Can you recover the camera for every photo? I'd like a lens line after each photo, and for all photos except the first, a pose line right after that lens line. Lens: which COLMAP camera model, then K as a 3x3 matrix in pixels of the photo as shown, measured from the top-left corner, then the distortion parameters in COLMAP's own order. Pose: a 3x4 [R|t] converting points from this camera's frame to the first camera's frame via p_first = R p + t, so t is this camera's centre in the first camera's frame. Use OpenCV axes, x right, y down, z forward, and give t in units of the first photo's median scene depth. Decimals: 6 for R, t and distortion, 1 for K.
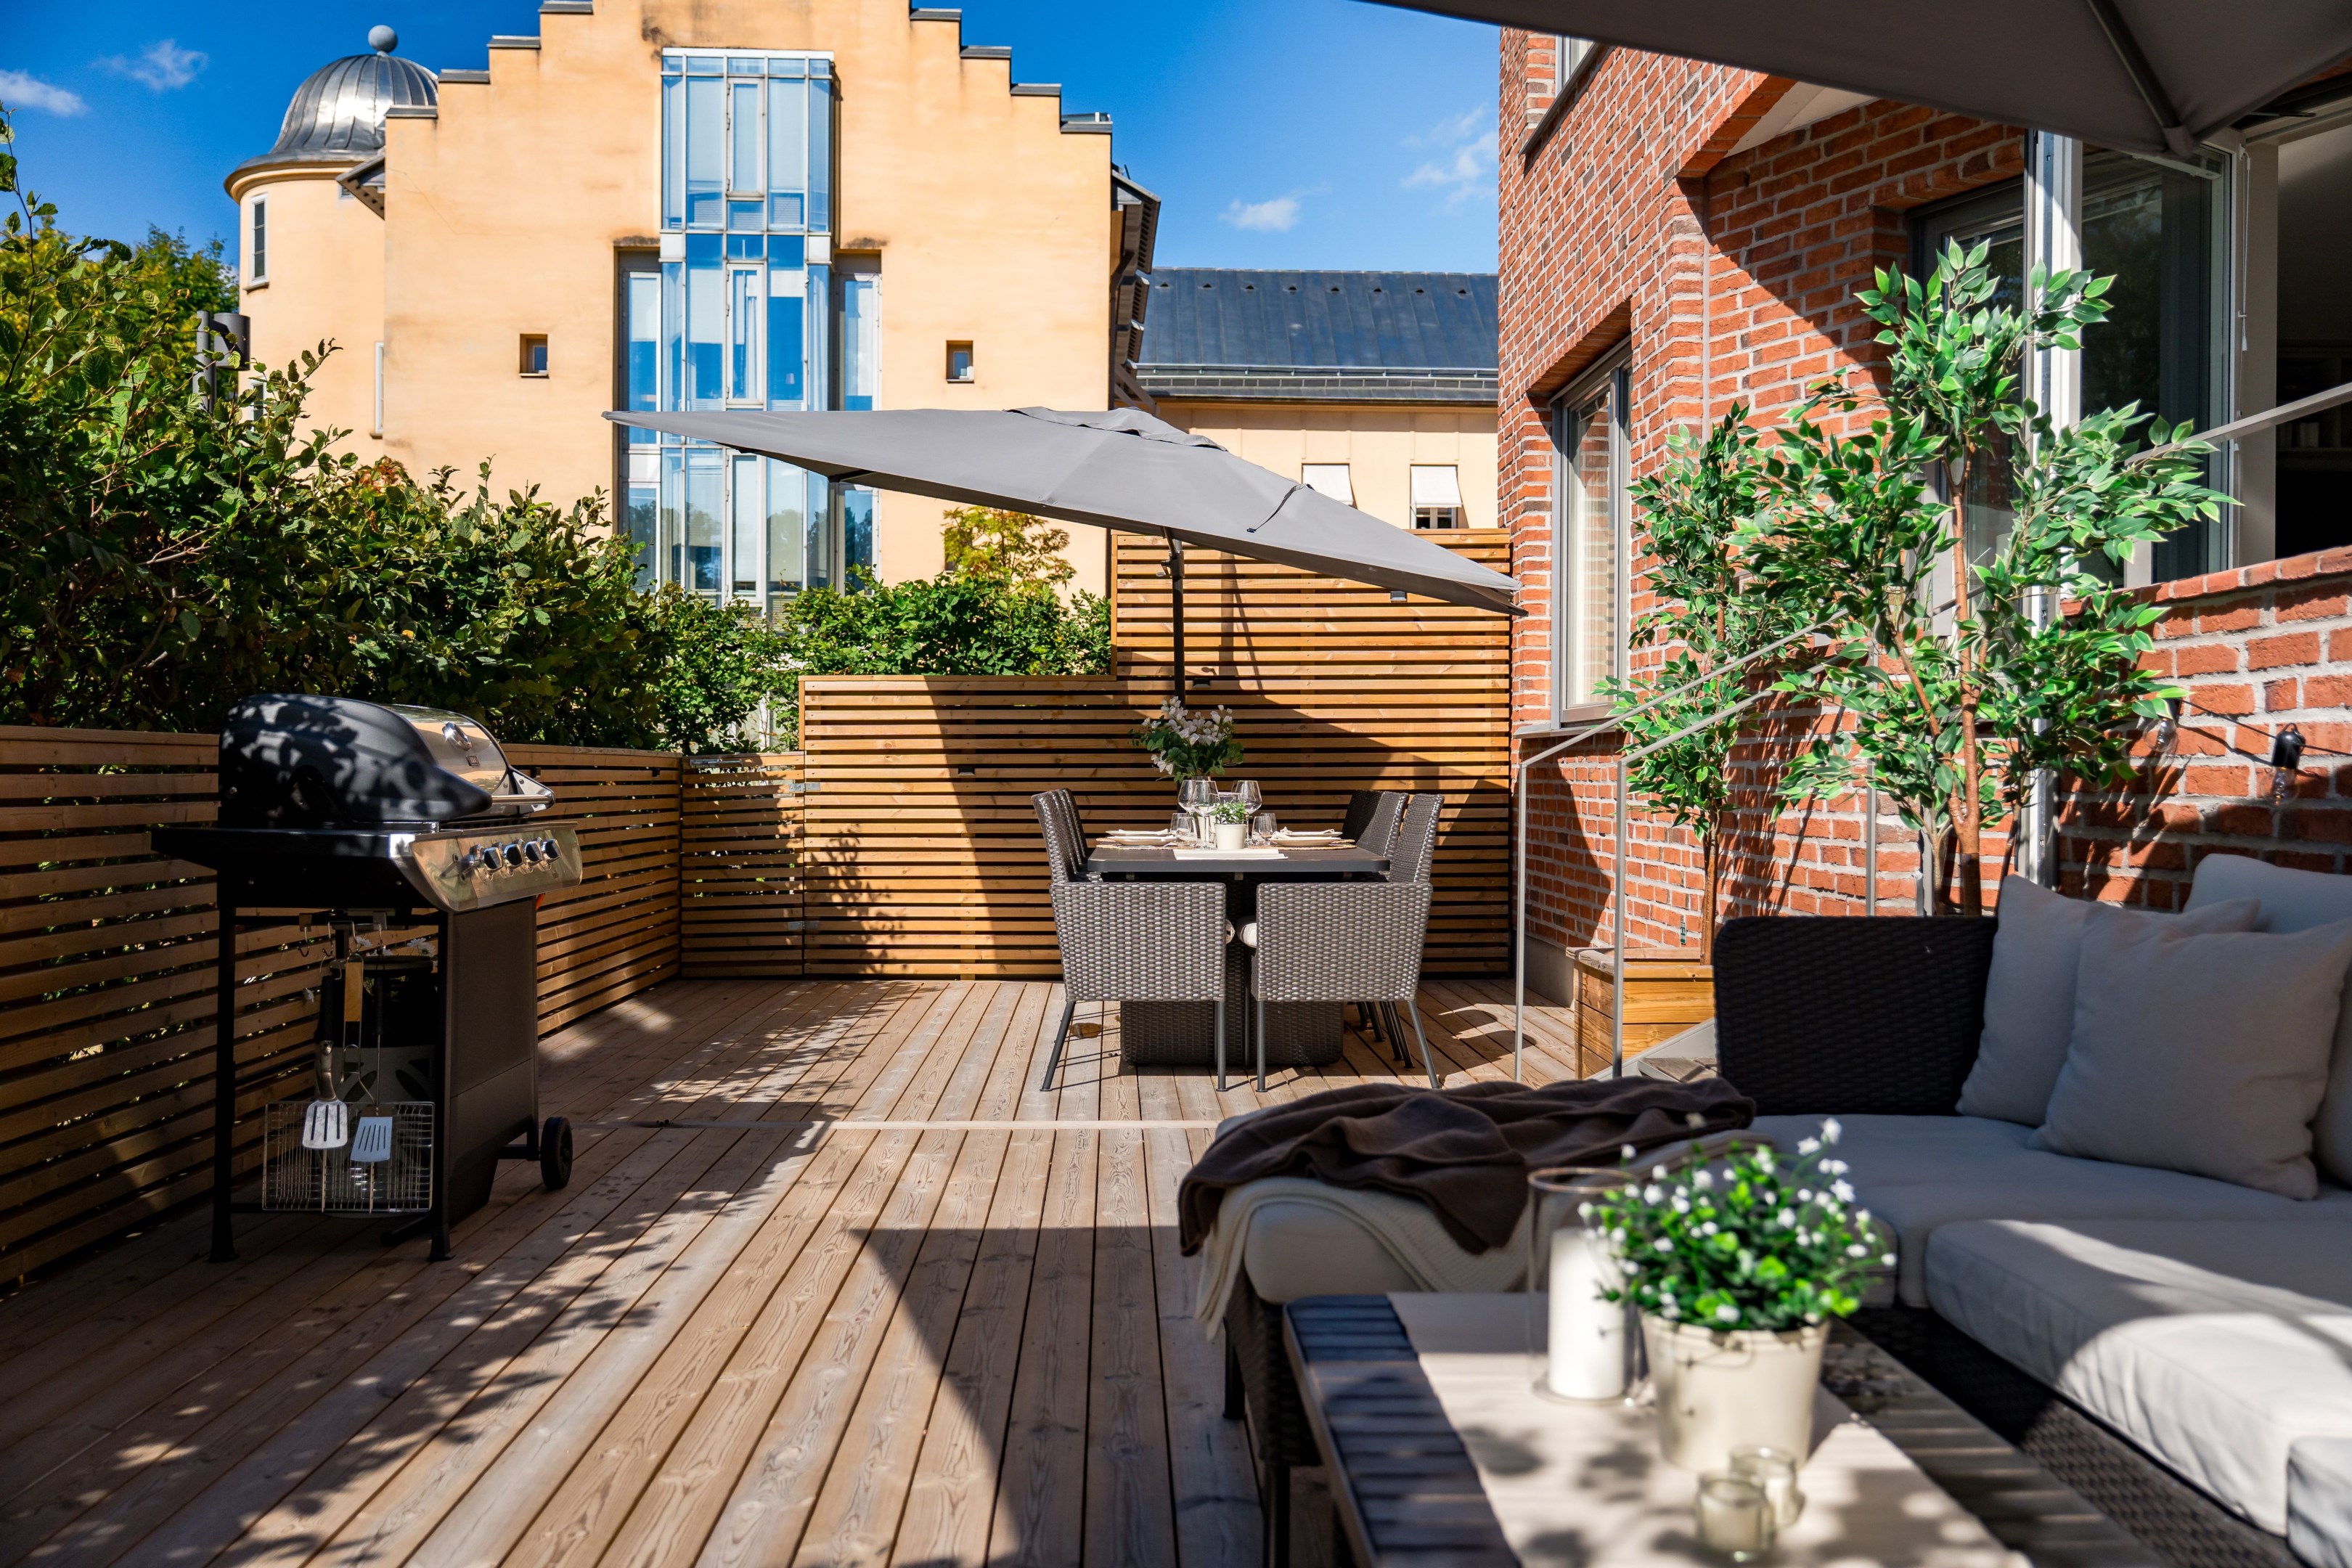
lens RADIAL K [[2163.2, 0, 1165.3], [0, 2163.2, 790.2], [0, 0, 1]] dist [0.032592, -0.008120]
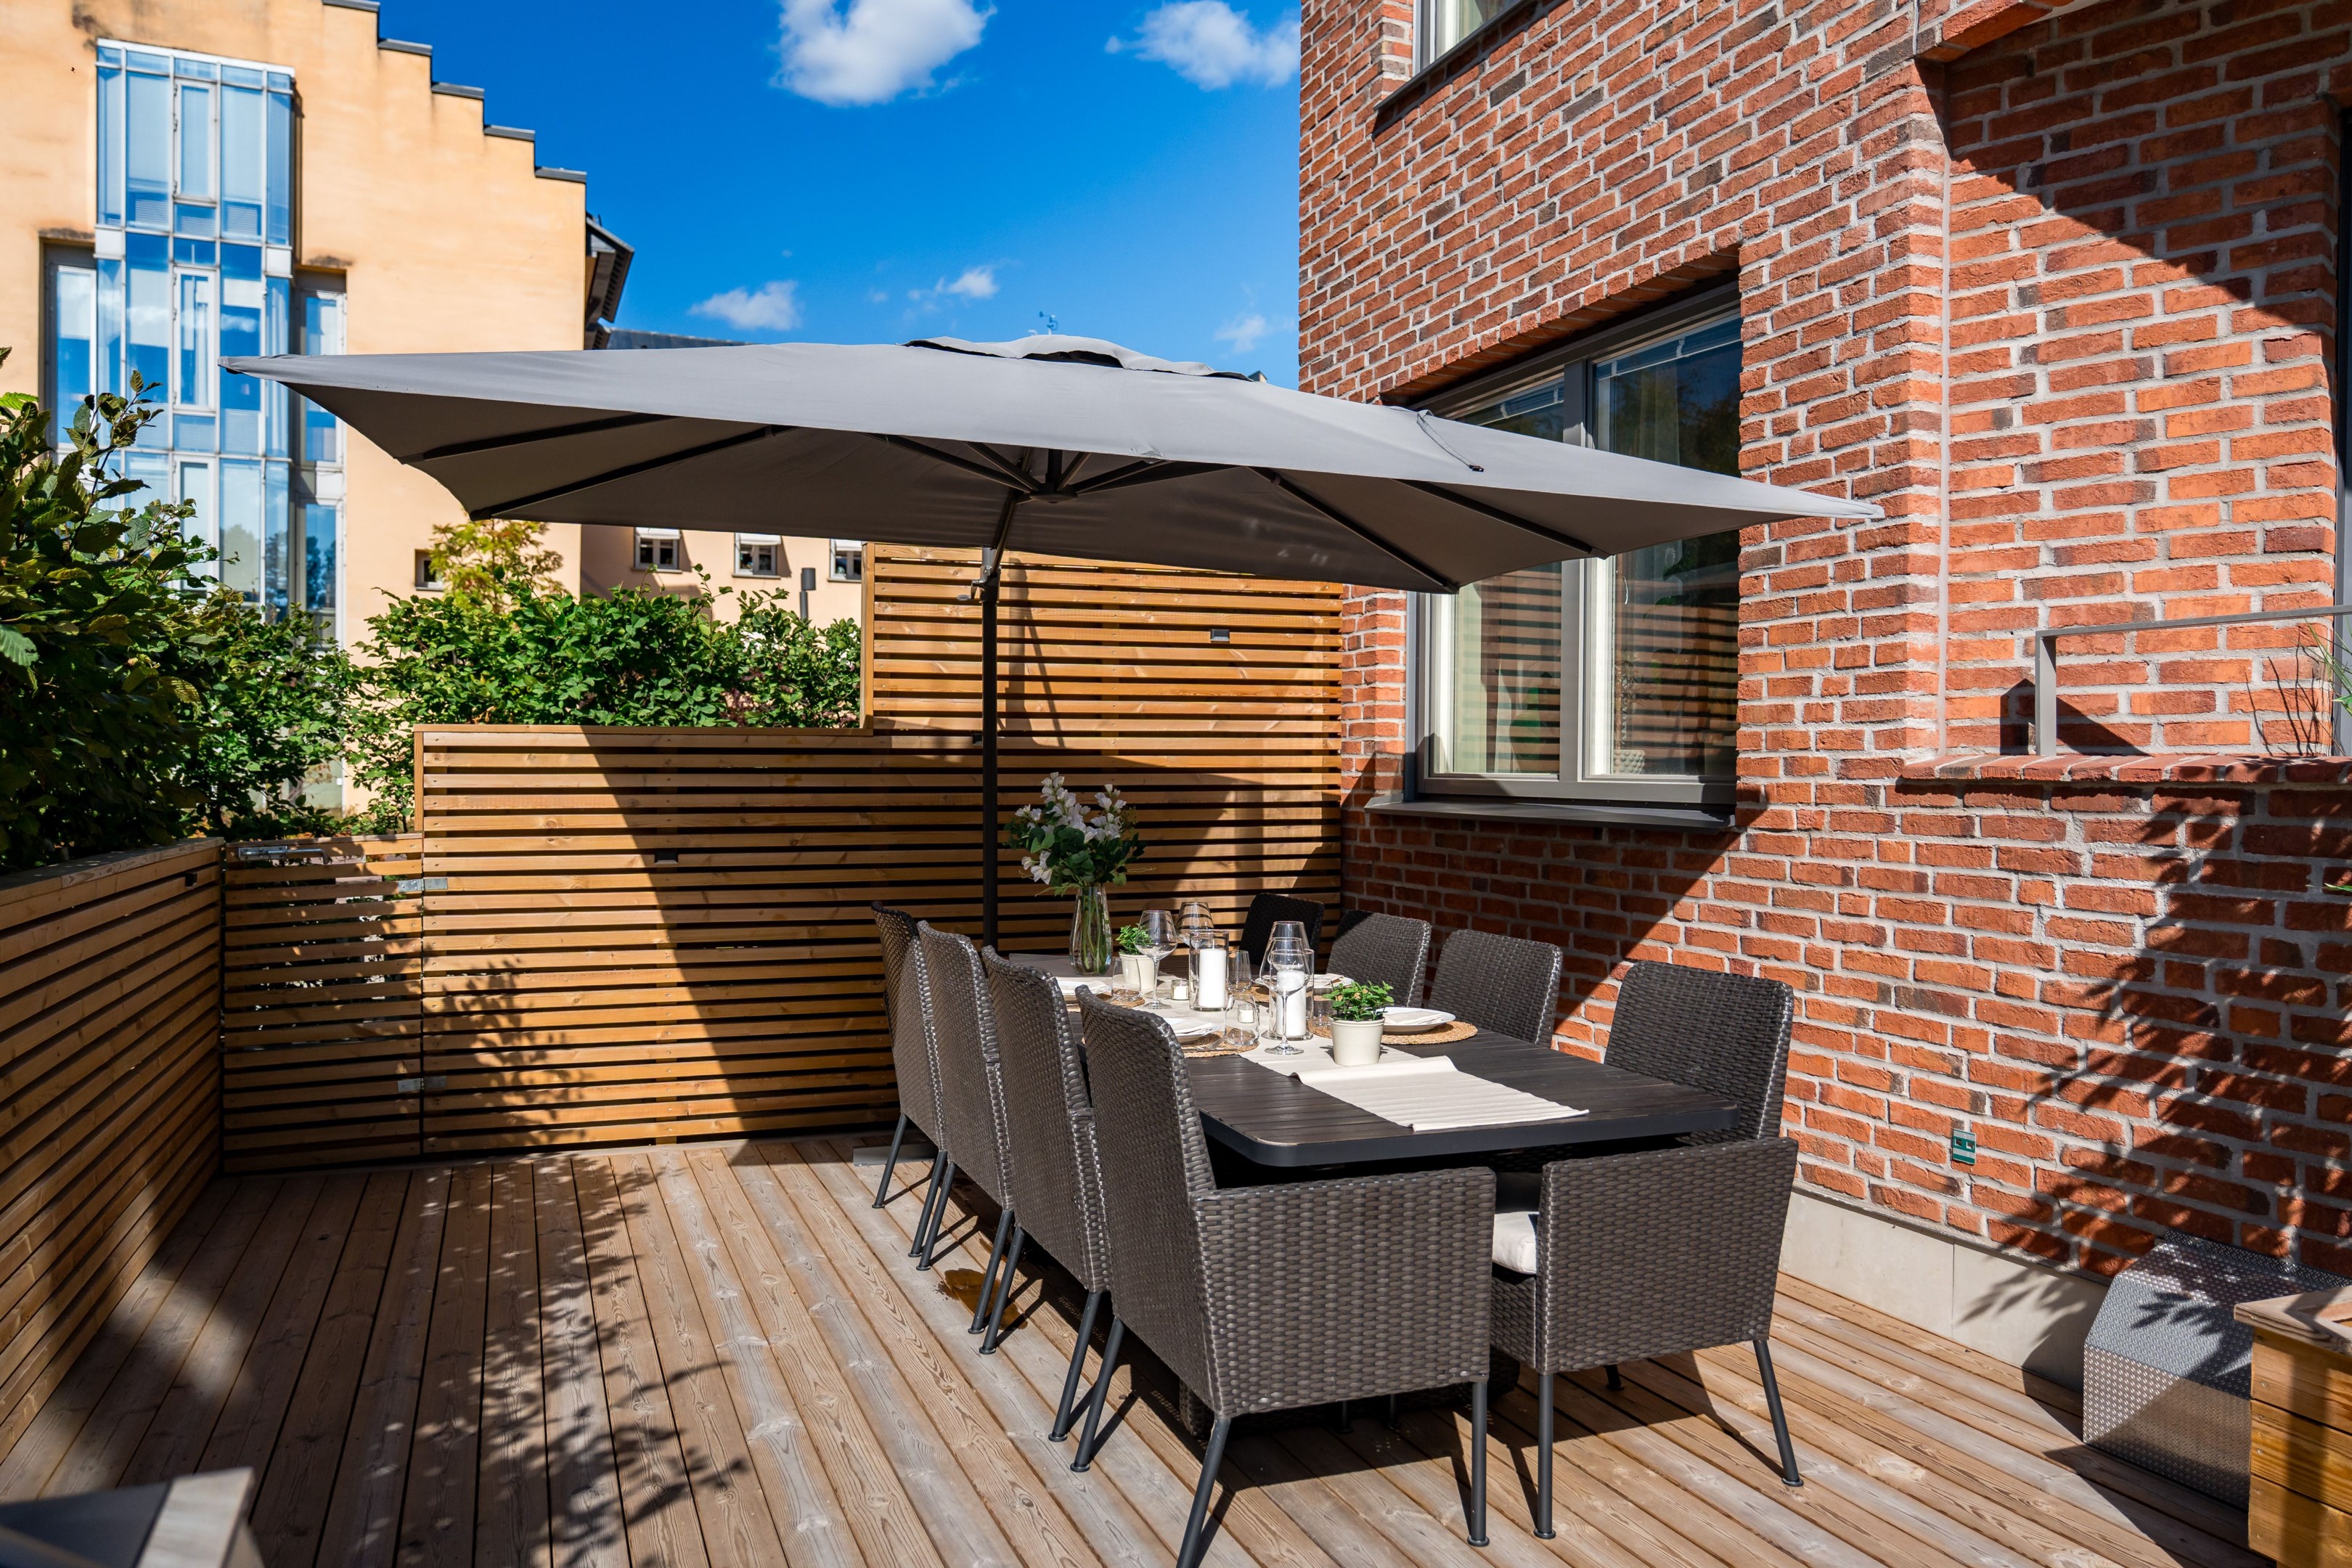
lens RADIAL K [[1700.3, 0, 1184.7], [0, 1700.3, 791.3], [0, 0, 1]] dist [-0.007327, 0.013500]
pose [[0.939295, -0.001274, 0.343108, -0.176538], [-0.000980, 0.999979, 0.006396, -0.049895], [-0.343109, -0.006344, 0.939274, 0.574018]]
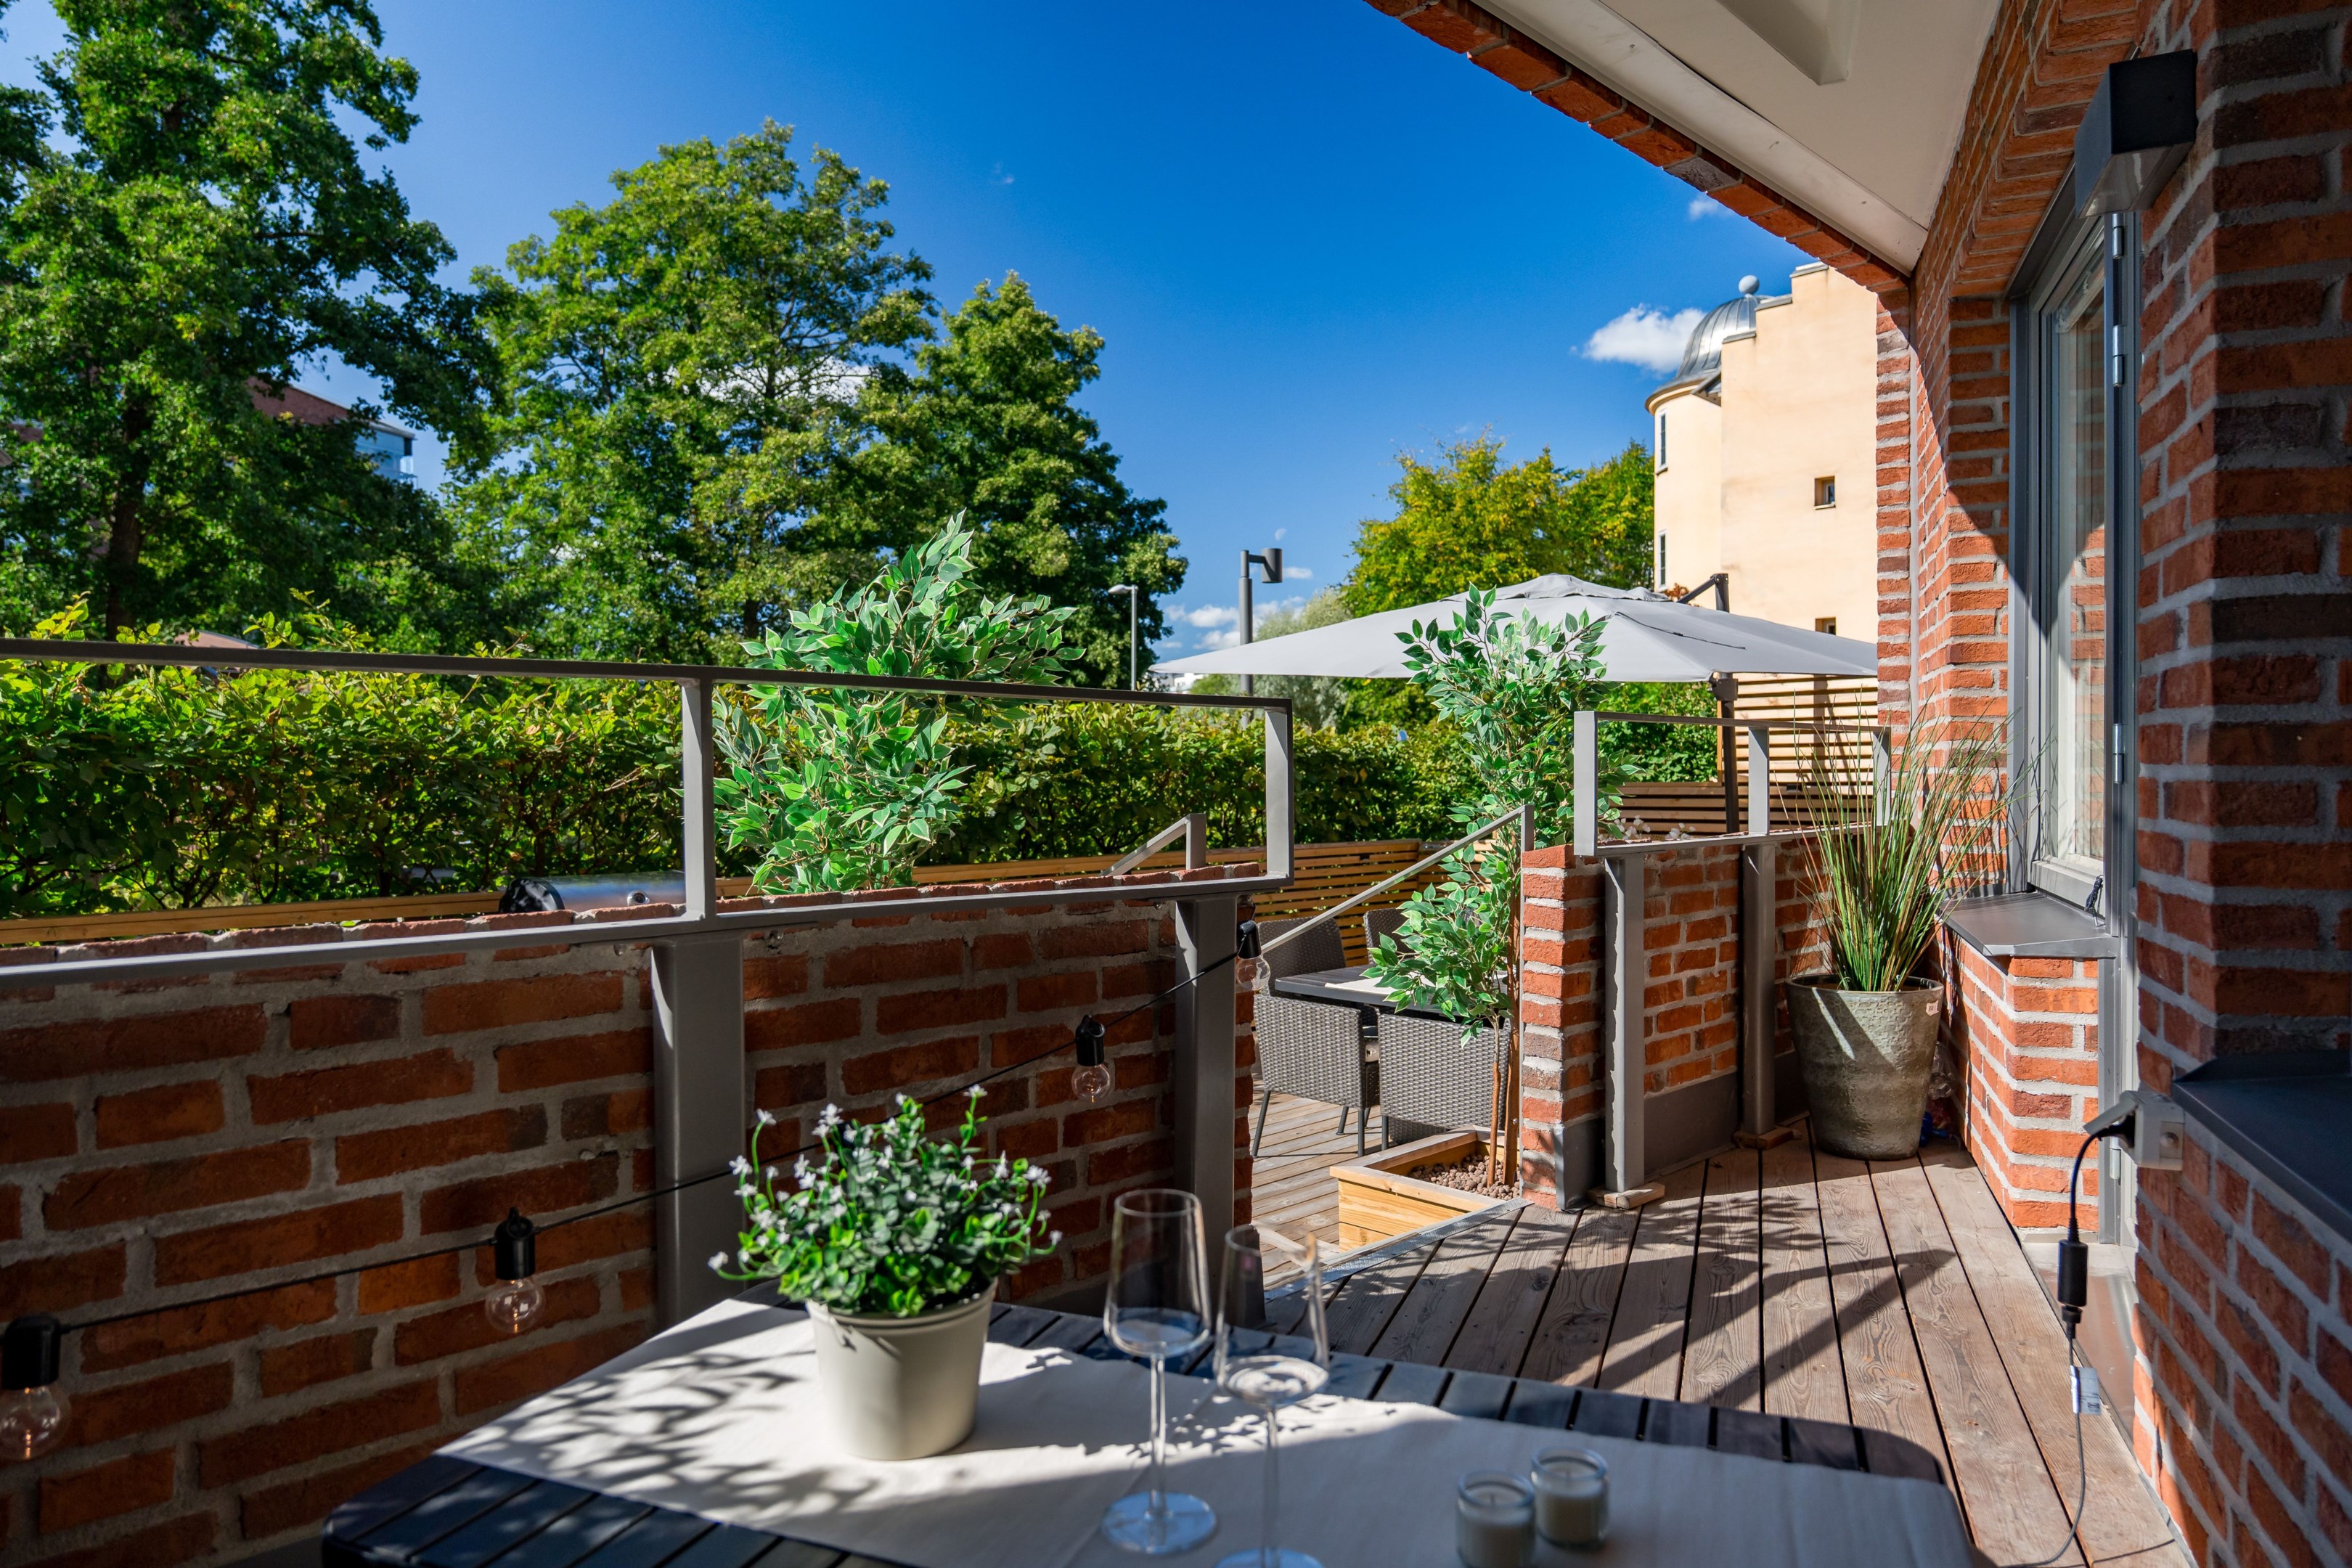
lens RADIAL K [[1472.7, 0, 1176.0], [0, 1472.7, 784.0], [0, 0, 1]] dist [-0.018990, 0.000850]
pose [[0.684518, -0.001587, -0.728995, 0.495297], [-0.000501, 0.999996, -0.002647, -0.070680], [0.728996, 0.002177, 0.684514, 0.354789]]
